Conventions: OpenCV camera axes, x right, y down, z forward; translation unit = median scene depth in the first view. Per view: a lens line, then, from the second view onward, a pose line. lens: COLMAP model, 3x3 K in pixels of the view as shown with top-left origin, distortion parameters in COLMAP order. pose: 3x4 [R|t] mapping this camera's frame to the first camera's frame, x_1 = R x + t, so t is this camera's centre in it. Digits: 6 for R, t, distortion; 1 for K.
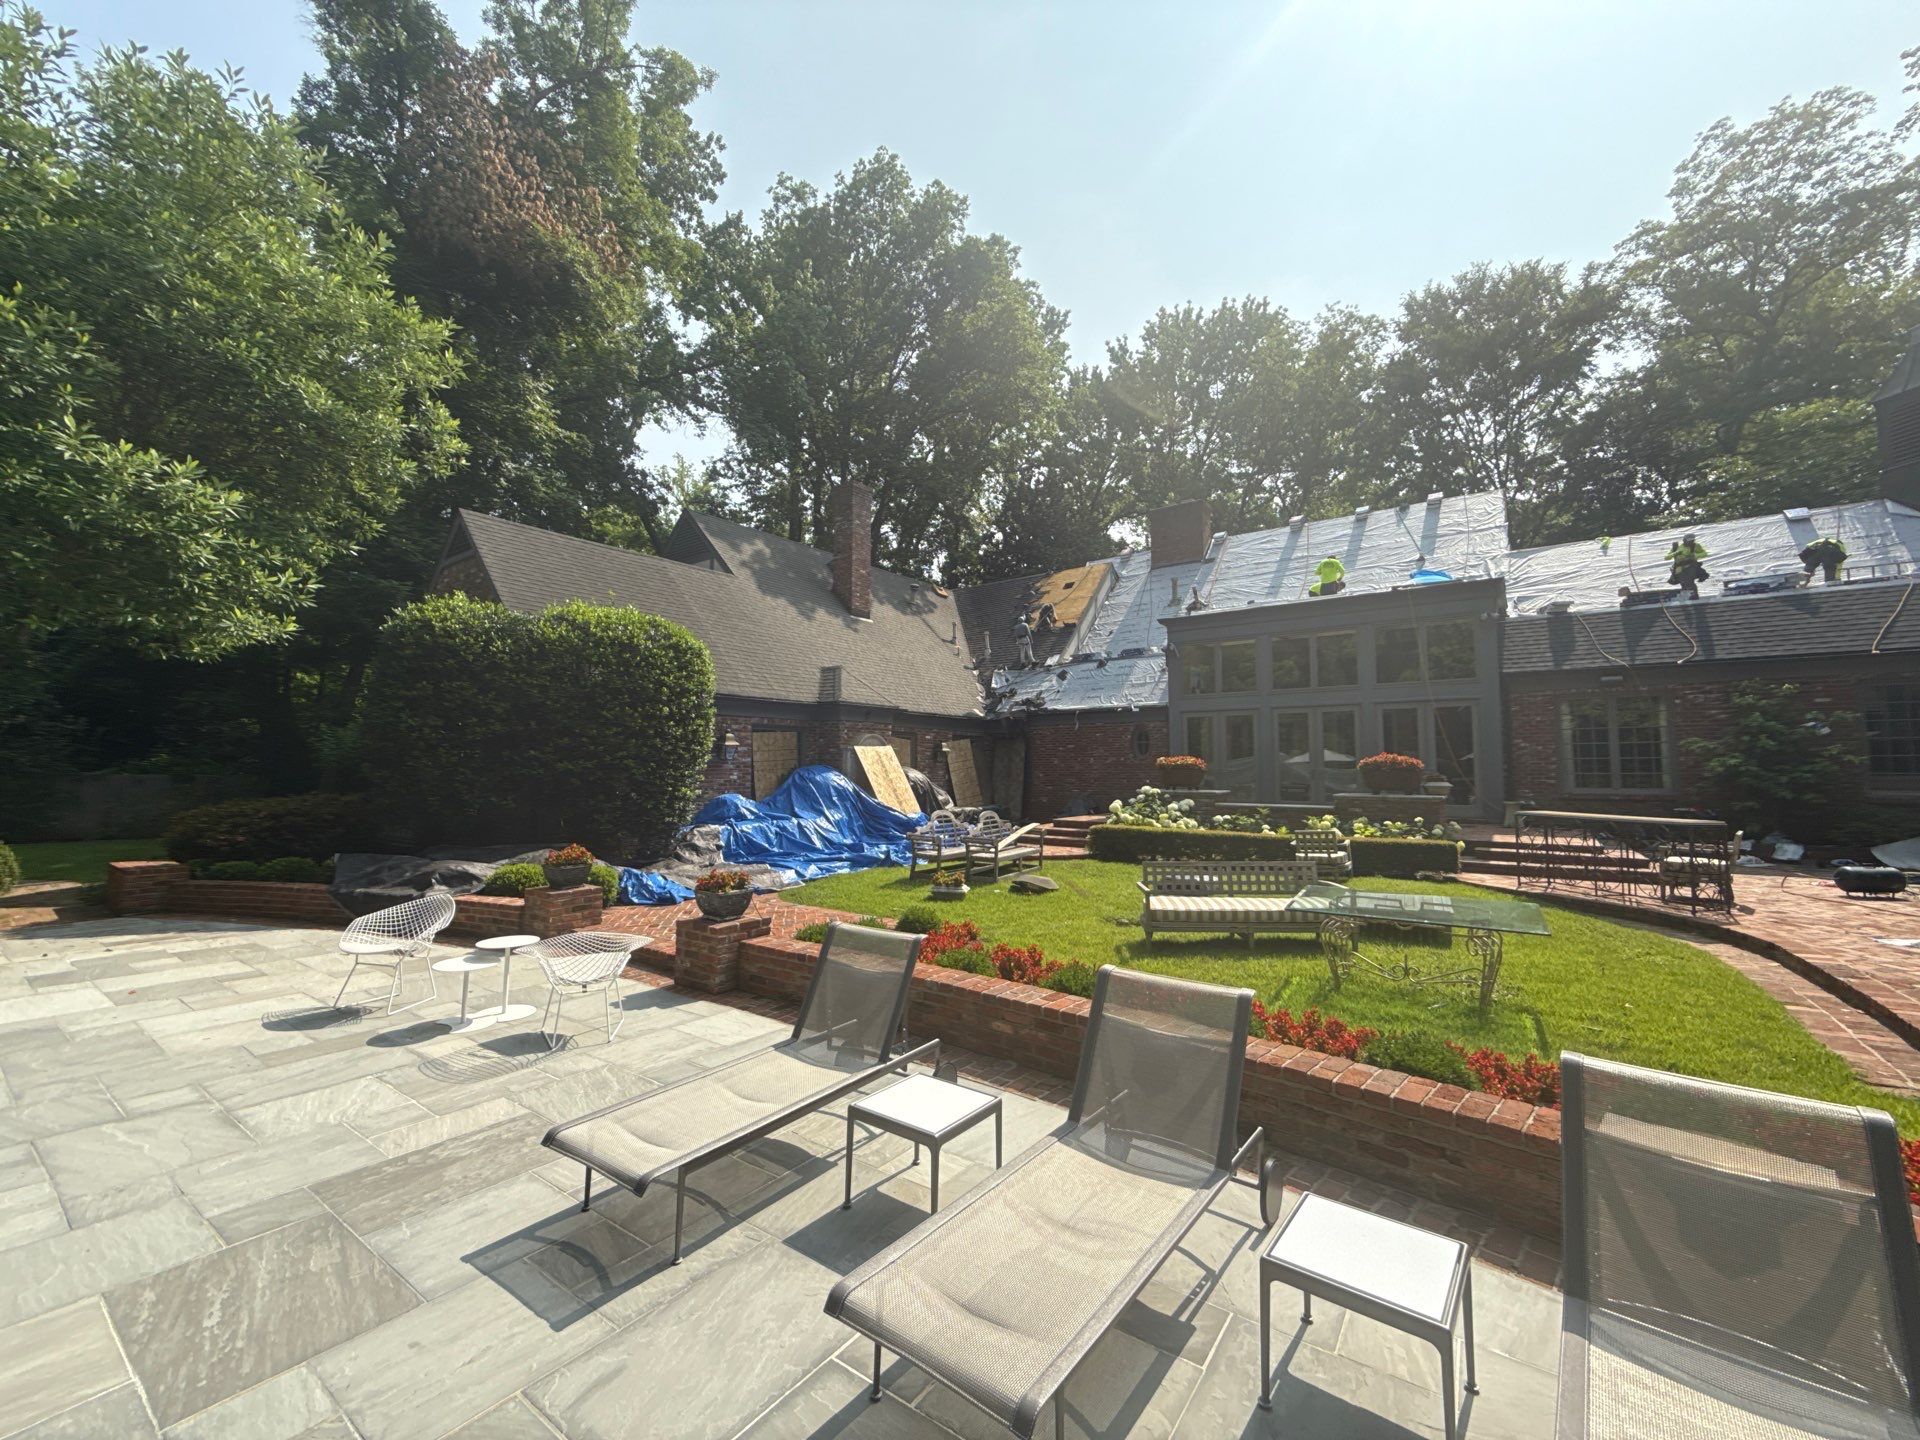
lens RADIAL K [[771.1, 0, 956.2], [0, 771.1, 709.5], [0, 0, 1]] dist [0.003604, -0.000496]
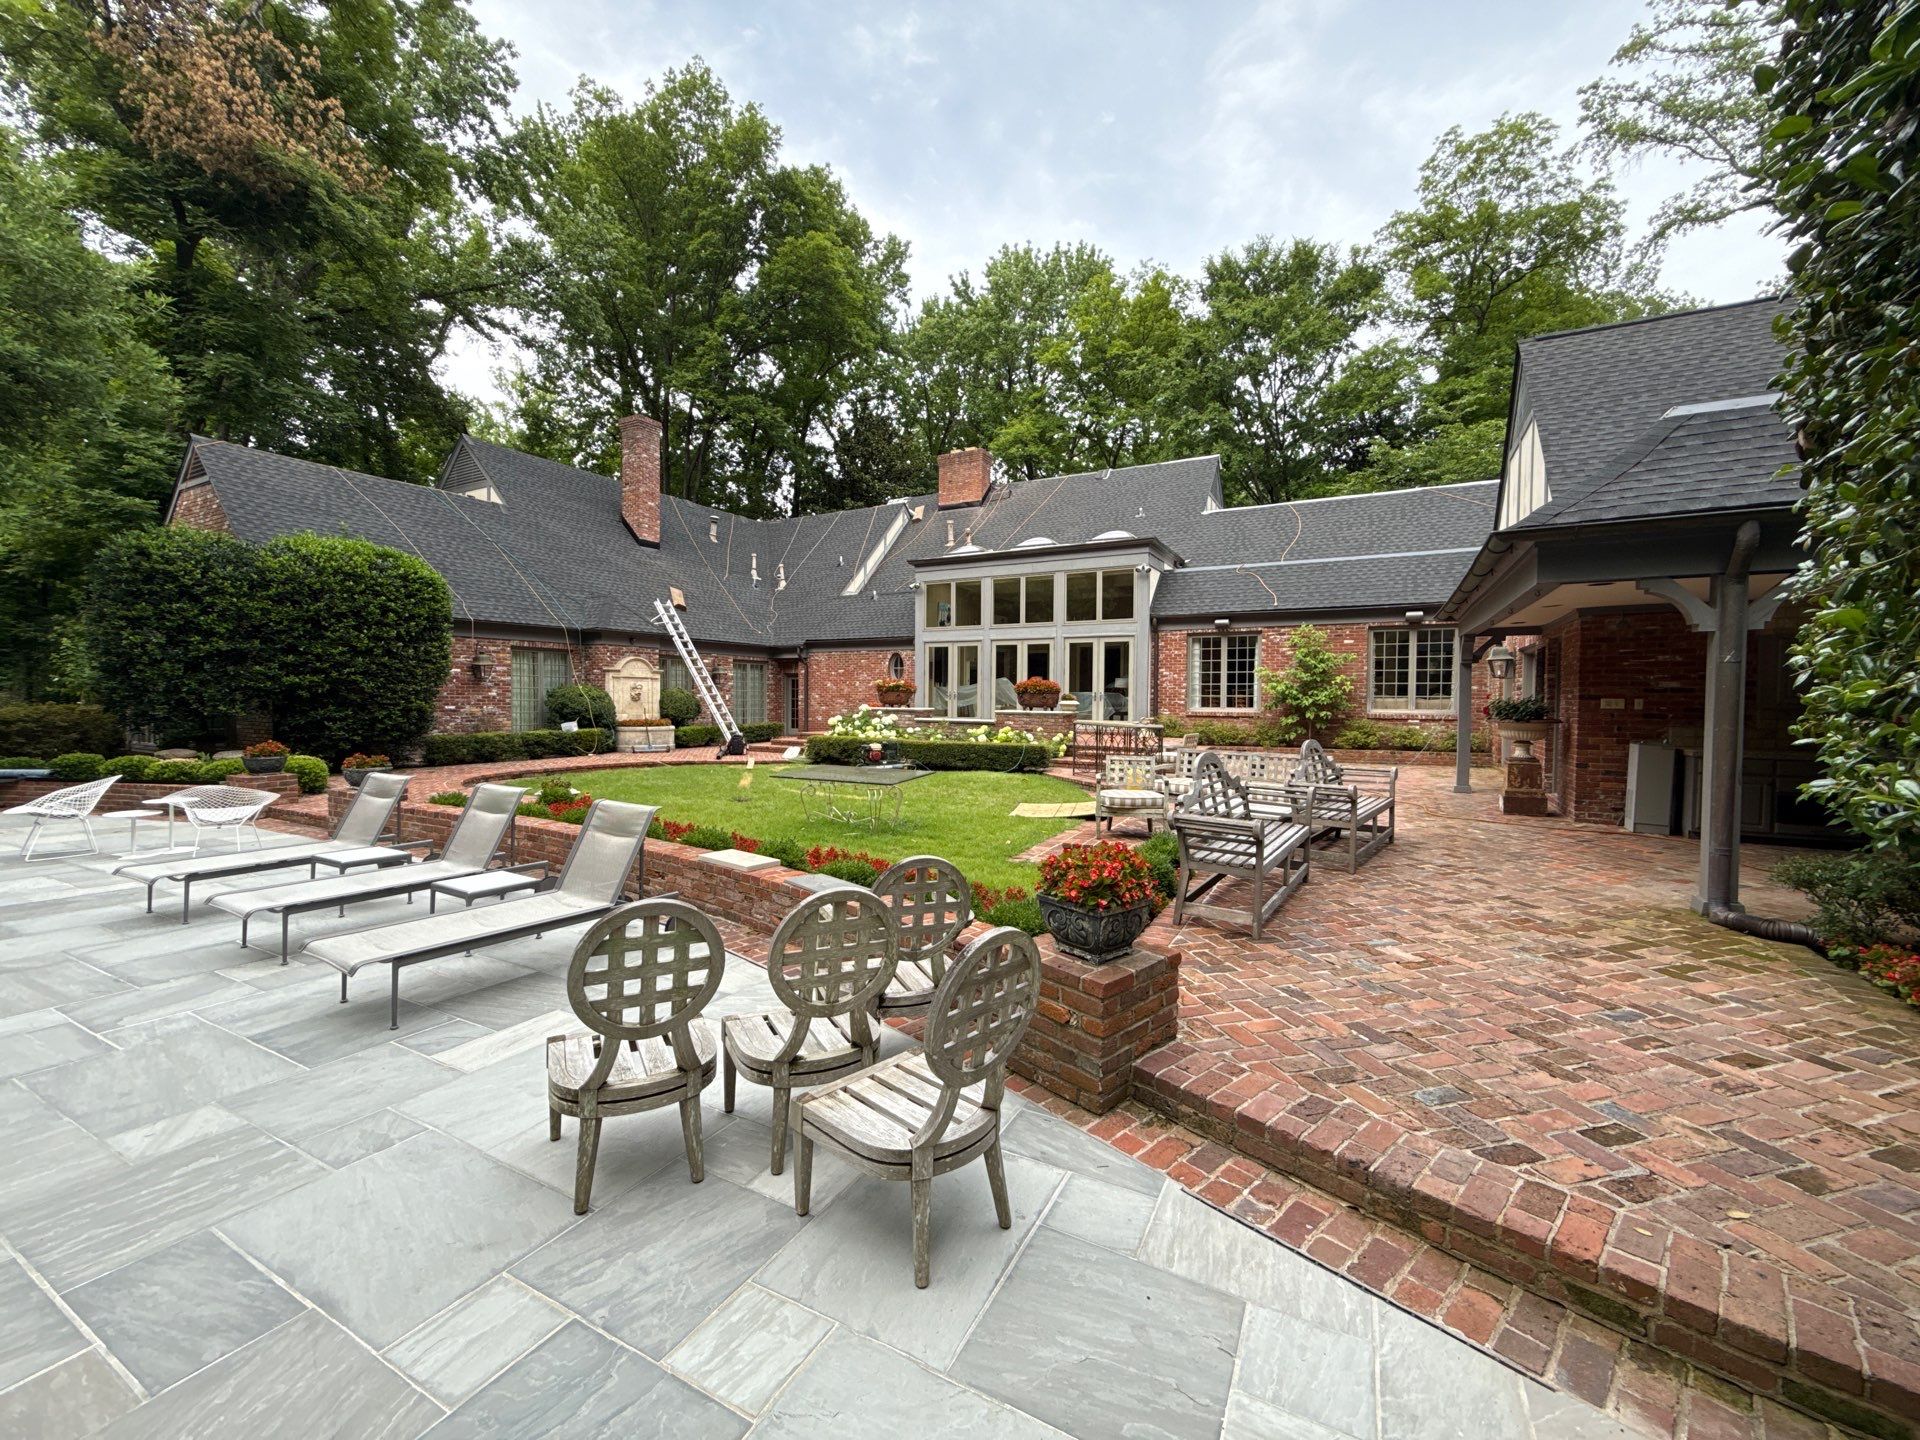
lens RADIAL K [[771.1, 0, 955.7], [0, 771.1, 709.5], [0, 0, 1]] dist [0.003604, -0.000496]
pose [[0.990415, 0.005355, 0.138021, 0.150051], [-0.018264, 0.995552, 0.092431, -0.003488], [-0.136912, -0.094066, 0.986107, -0.130992]]
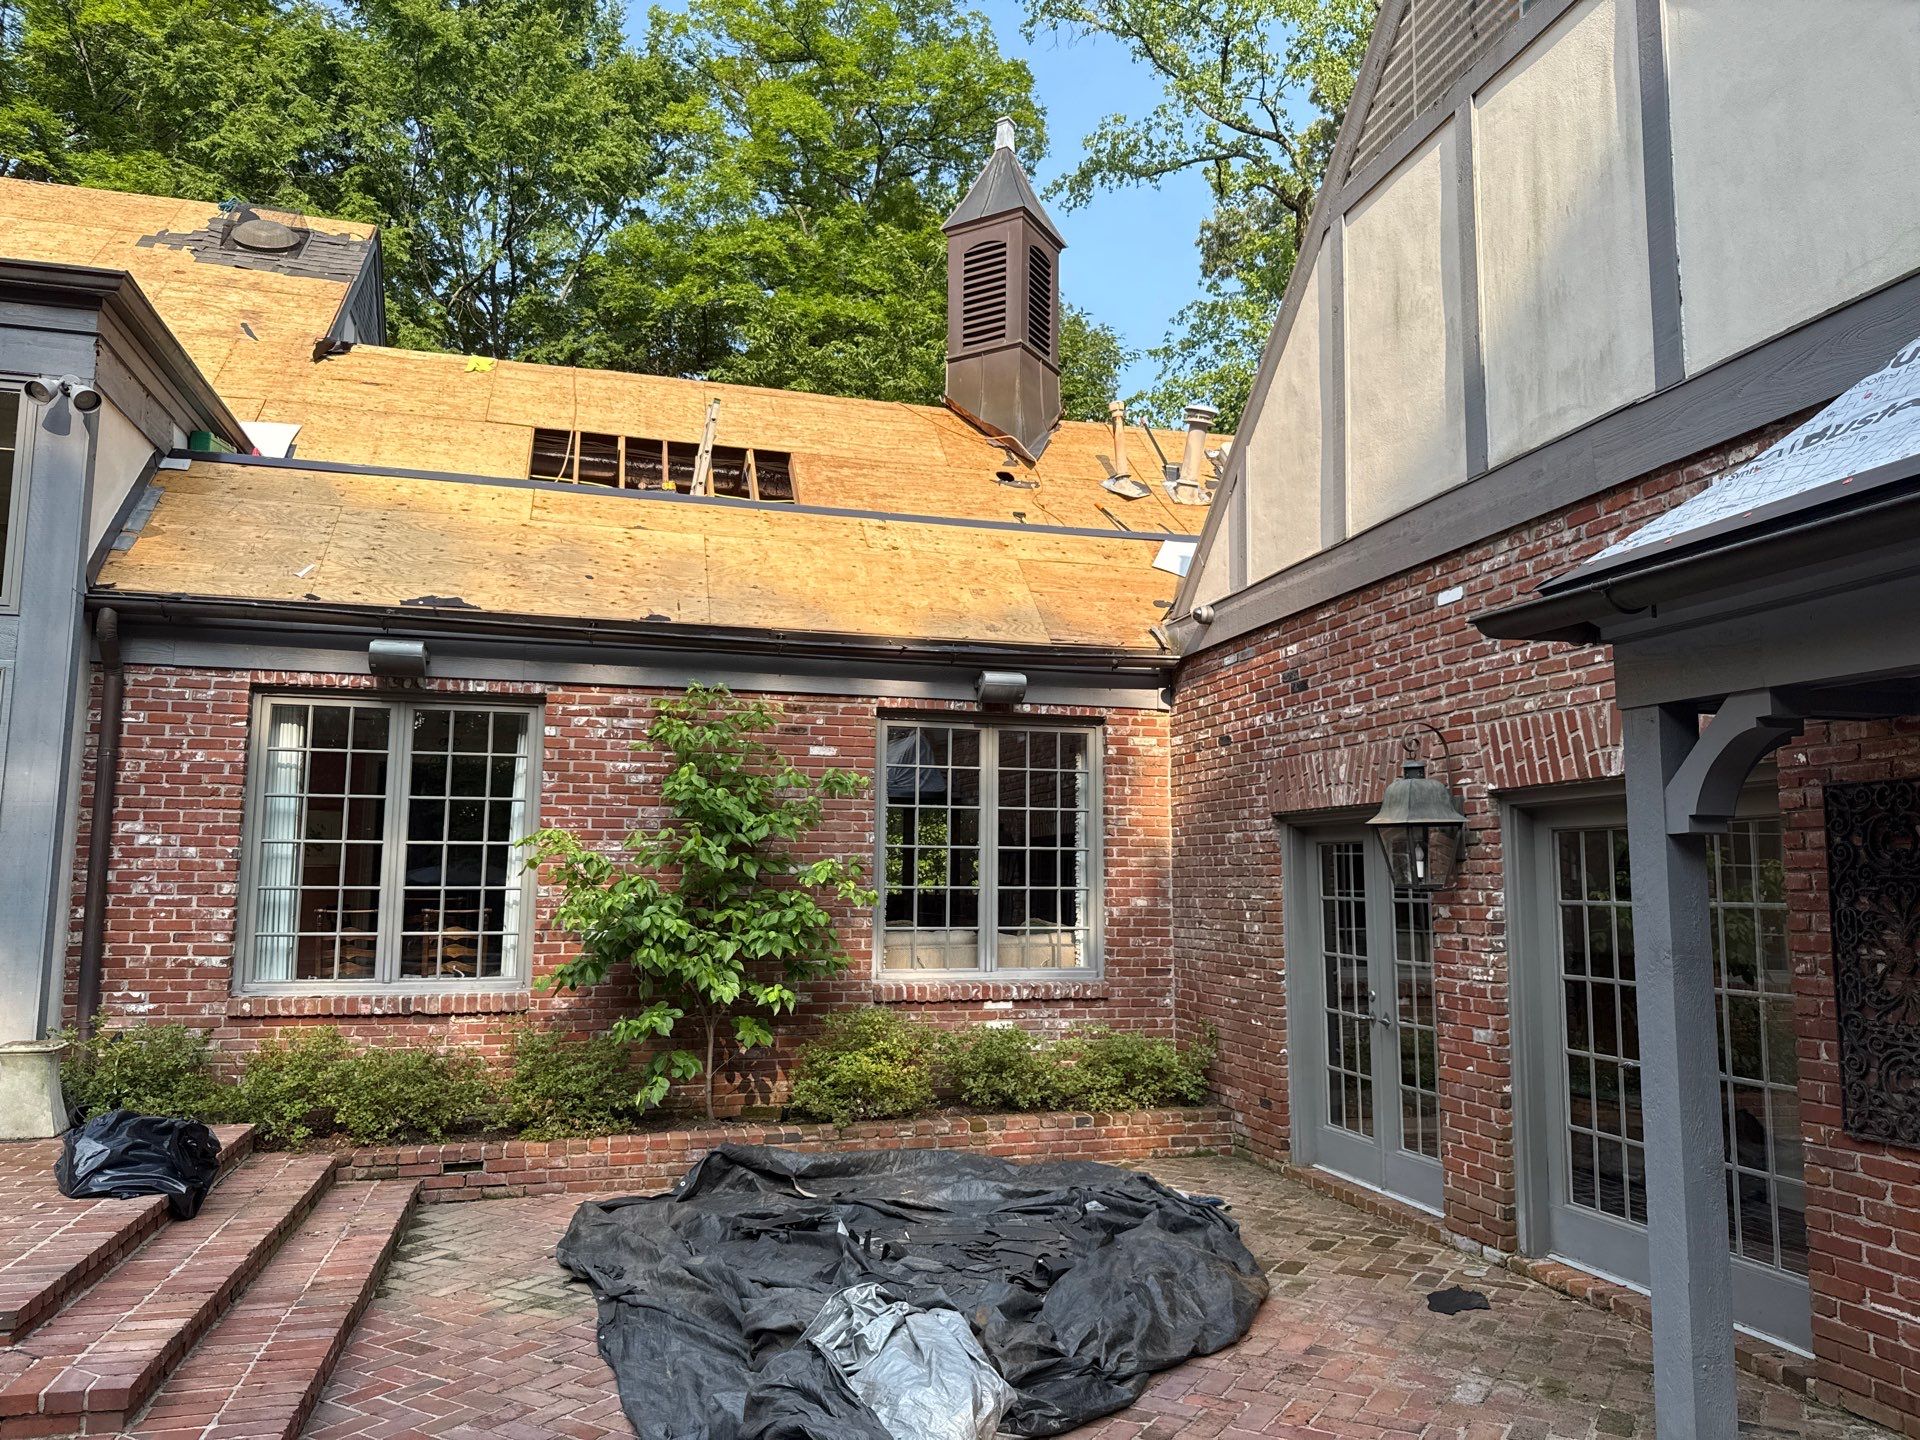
lens RADIAL K [[1361.1, 0, 984.6], [0, 1361.1, 718.3], [0, 0, 1]] dist [0.047771, -0.047403]
pose [[0.609841, 0.103013, 0.785800, 0.339669], [-0.067160, 0.994667, -0.078273, 0.012316], [-0.789673, -0.005040, 0.613507, 0.274571]]
